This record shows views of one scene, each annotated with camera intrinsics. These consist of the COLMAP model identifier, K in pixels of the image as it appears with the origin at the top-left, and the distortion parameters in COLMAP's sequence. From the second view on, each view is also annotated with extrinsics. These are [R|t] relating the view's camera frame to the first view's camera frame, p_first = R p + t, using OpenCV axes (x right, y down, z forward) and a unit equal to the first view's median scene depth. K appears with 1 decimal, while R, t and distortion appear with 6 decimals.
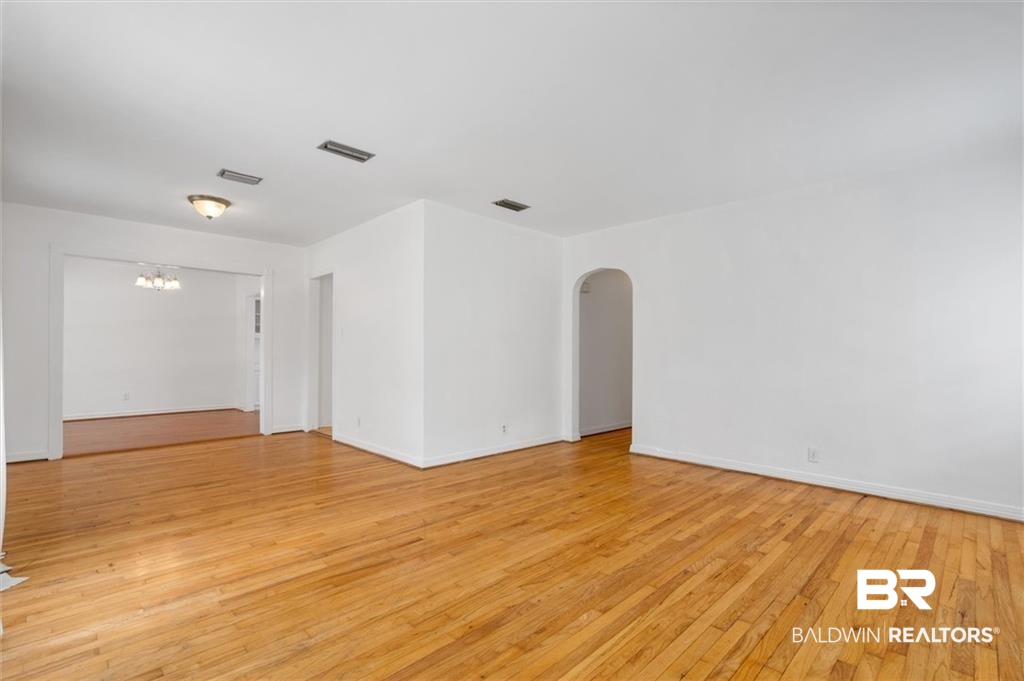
lens RADIAL K [[464.0, 0, 509.0], [0, 464.0, 344.5], [0, 0, 1]] dist [-0.002119, -0.000261]
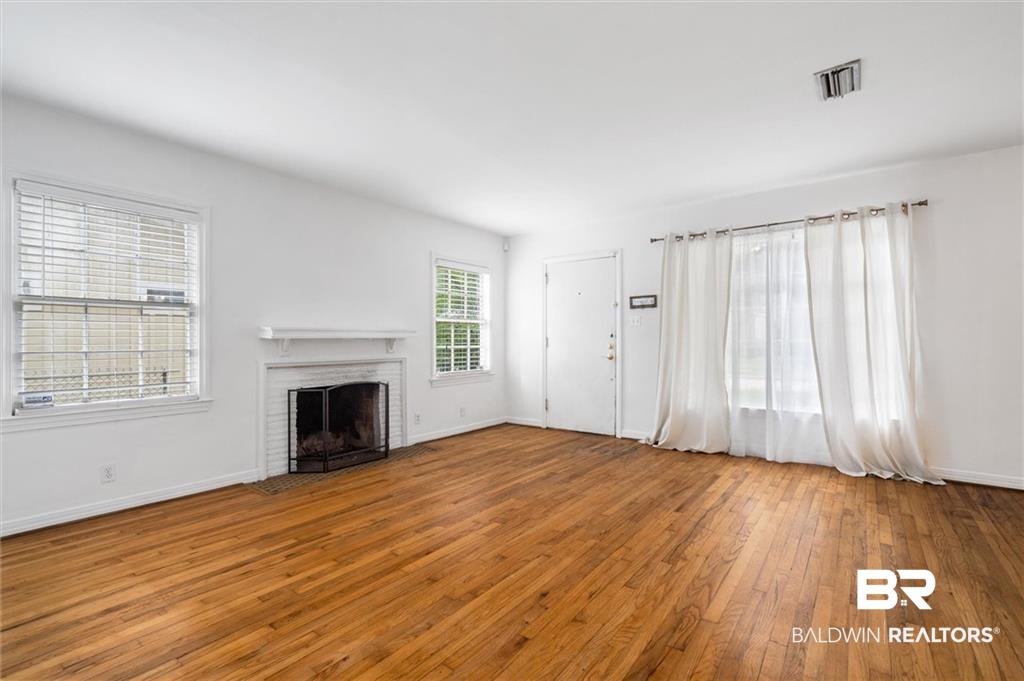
lens RADIAL K [[464.0, 0, 509.0], [0, 464.0, 344.5], [0, 0, 1]] dist [-0.002119, -0.000261]
pose [[-0.989524, -0.002921, -0.144342, 0.324711], [-0.001426, 0.999944, -0.010457, 0.031970], [0.144364, -0.010141, -0.989473, 1.810821]]
